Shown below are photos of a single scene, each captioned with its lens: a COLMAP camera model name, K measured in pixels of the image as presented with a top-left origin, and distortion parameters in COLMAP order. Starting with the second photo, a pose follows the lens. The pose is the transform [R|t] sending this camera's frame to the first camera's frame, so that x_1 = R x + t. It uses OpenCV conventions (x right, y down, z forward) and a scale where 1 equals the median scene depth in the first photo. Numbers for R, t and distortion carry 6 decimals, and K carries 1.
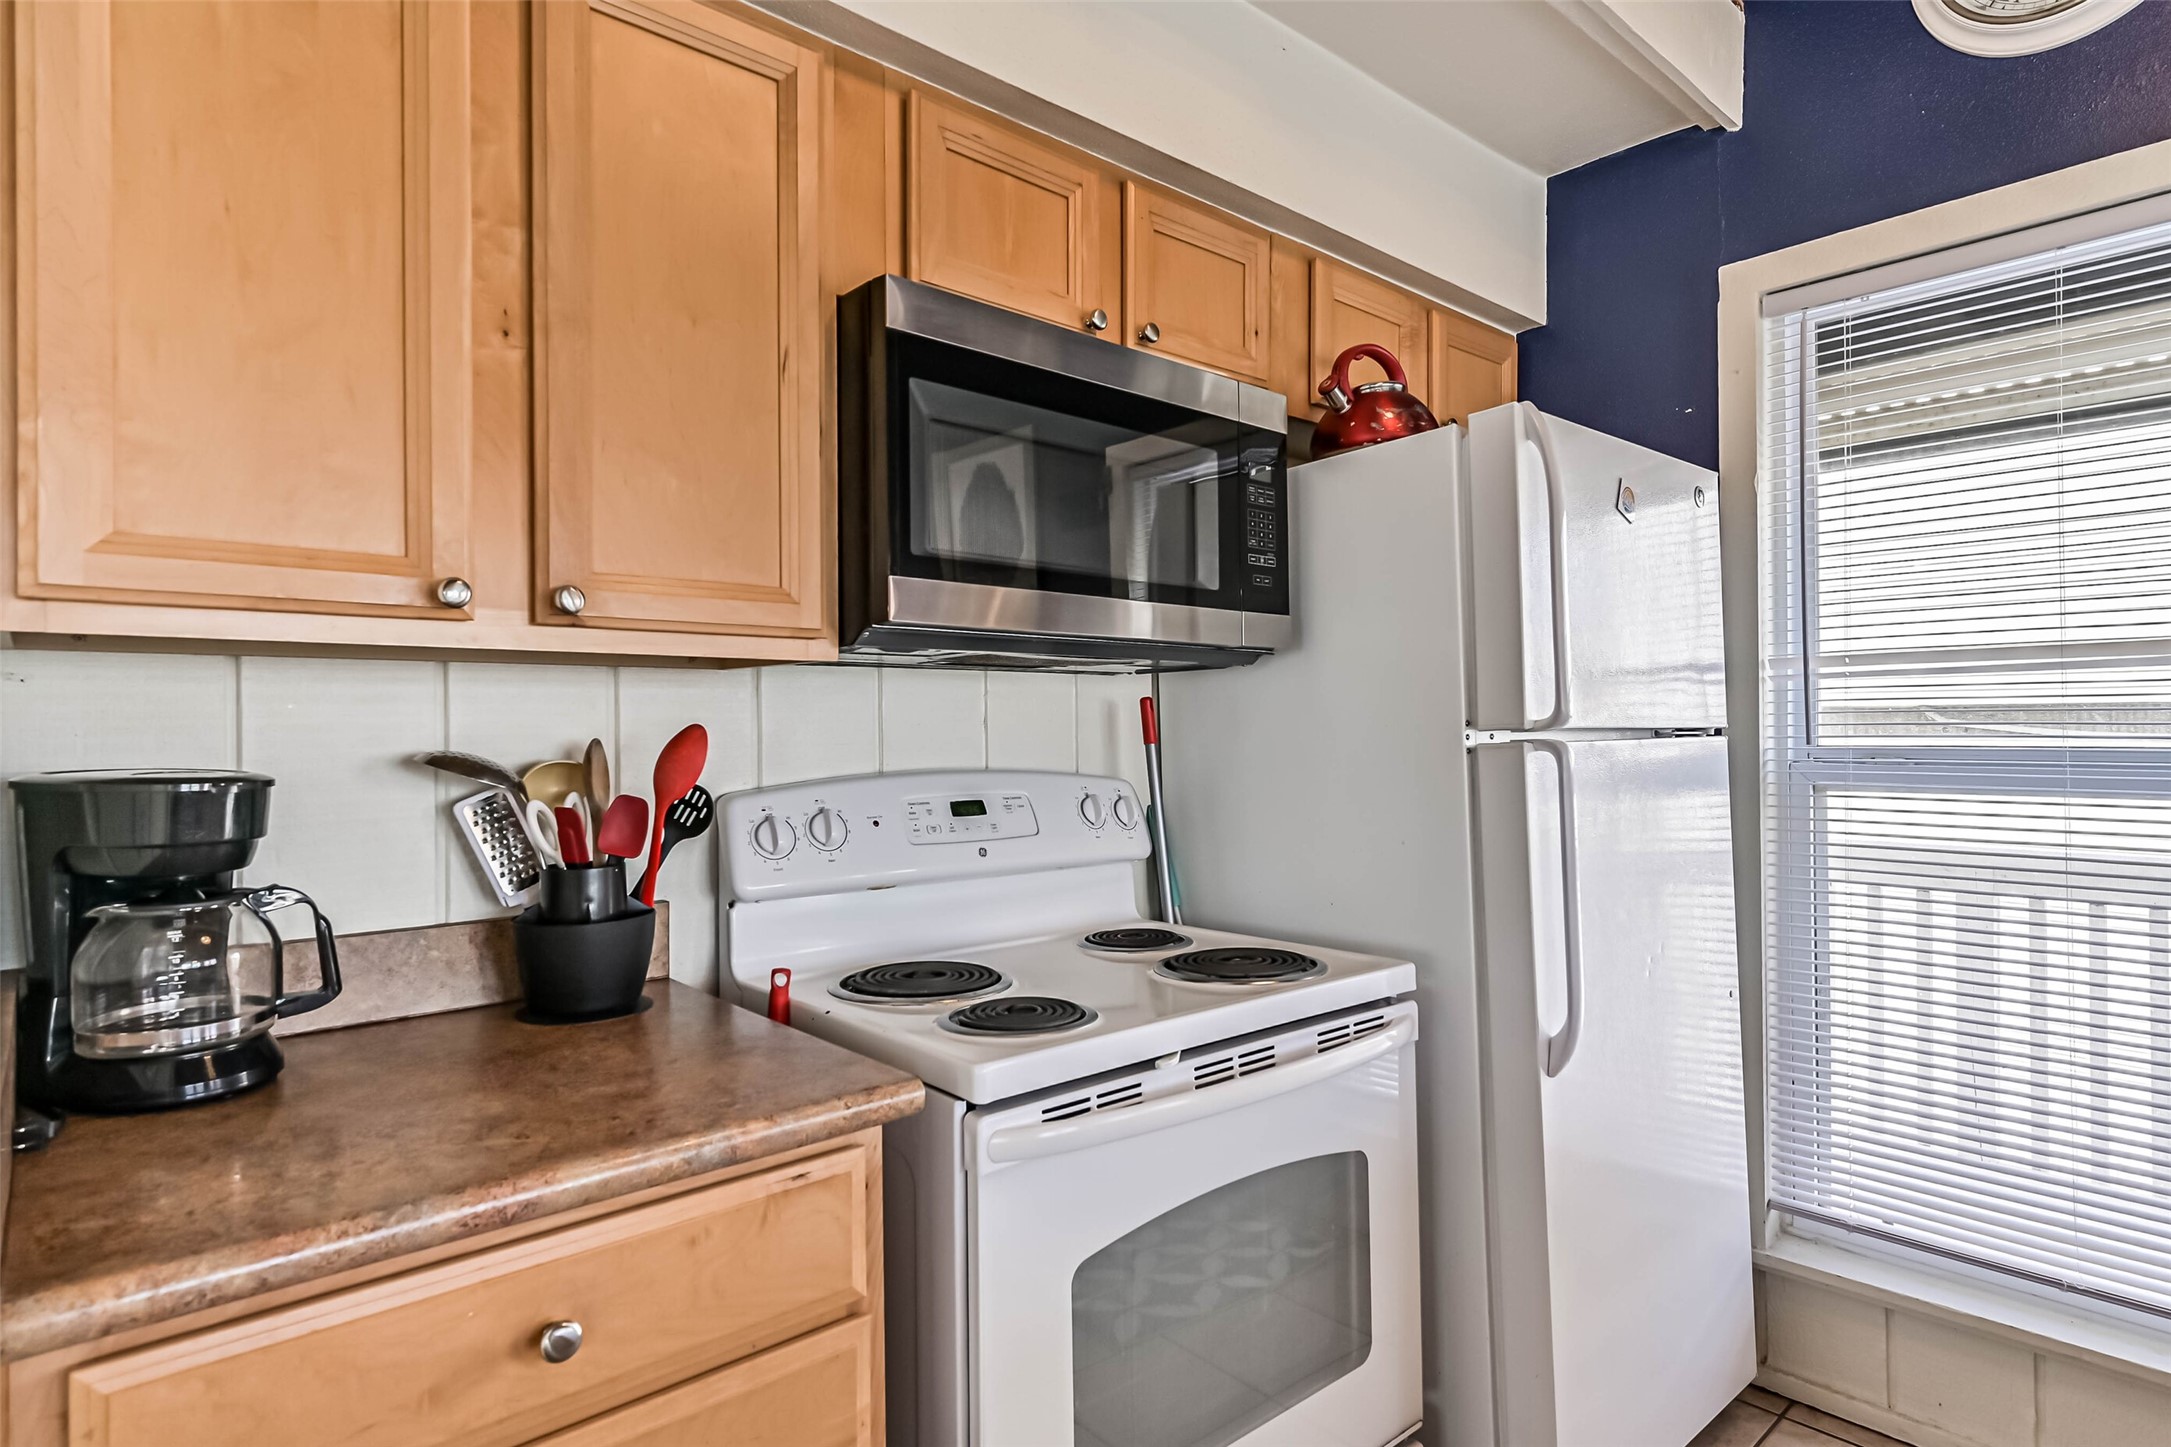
lens RADIAL K [[1160.7, 0, 1104.6], [0, 1160.7, 721.3], [0, 0, 1]] dist [0.016134, -0.000146]
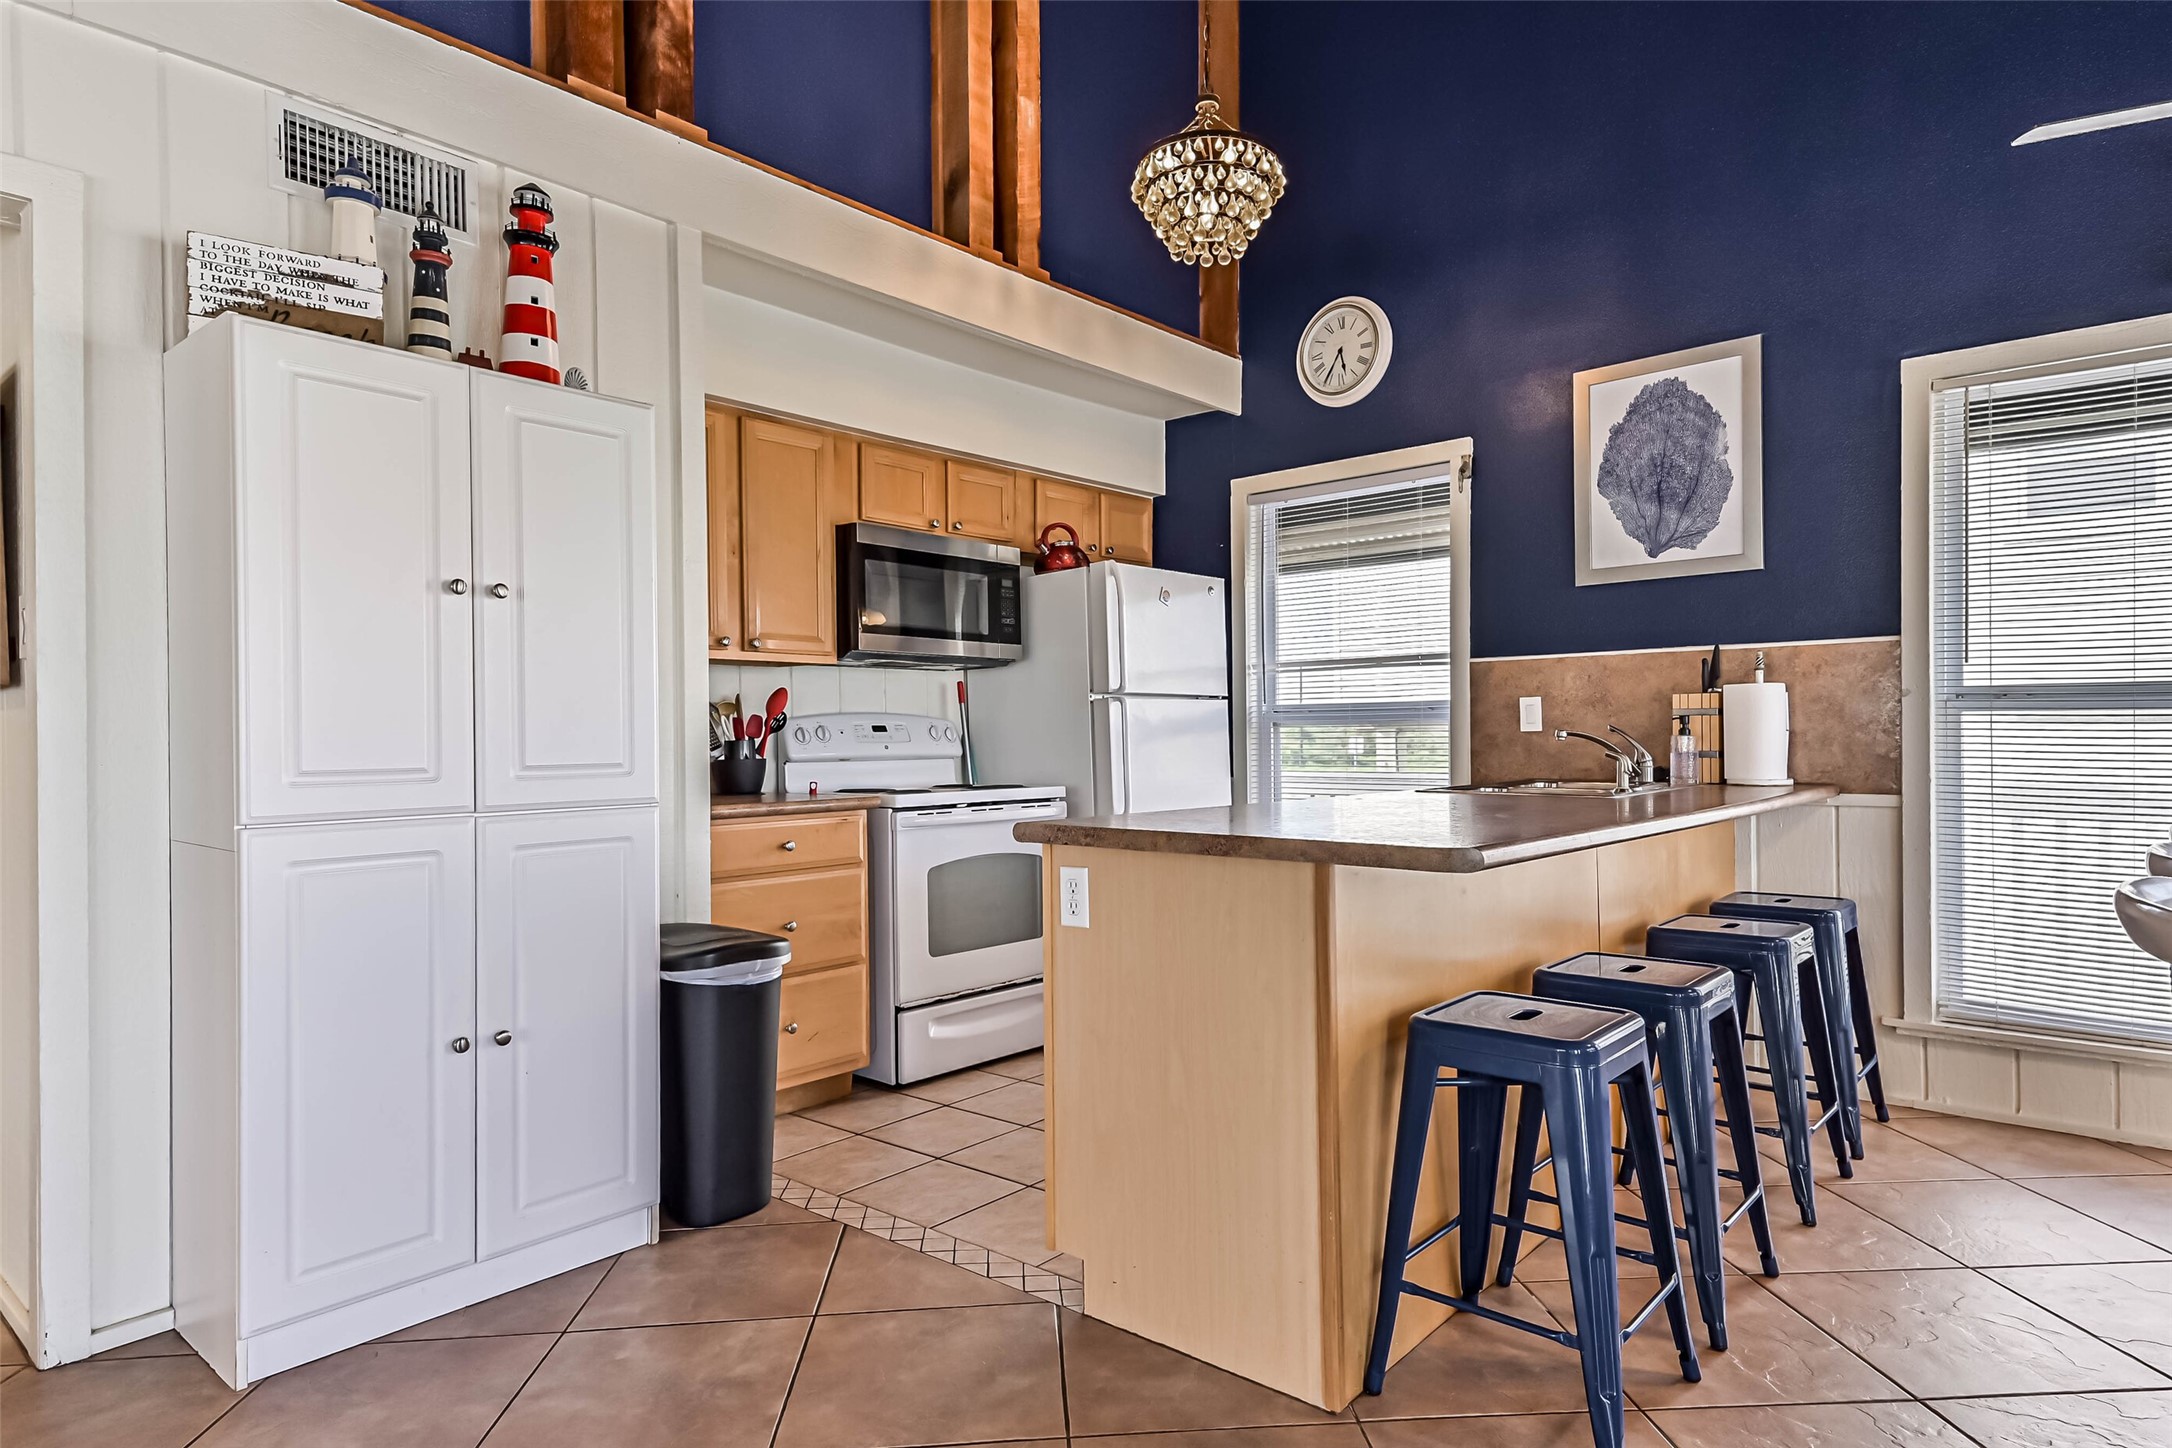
lens RADIAL K [[1231.6, 0, 1094.6], [0, 1231.6, 737.4], [0, 0, 1]] dist [0.046511, -0.001165]
pose [[0.993507, -0.003619, 0.113709, 0.029328], [0.002994, 0.999979, 0.005668, 0.086158], [-0.113727, -0.005291, 0.993498, -1.579361]]
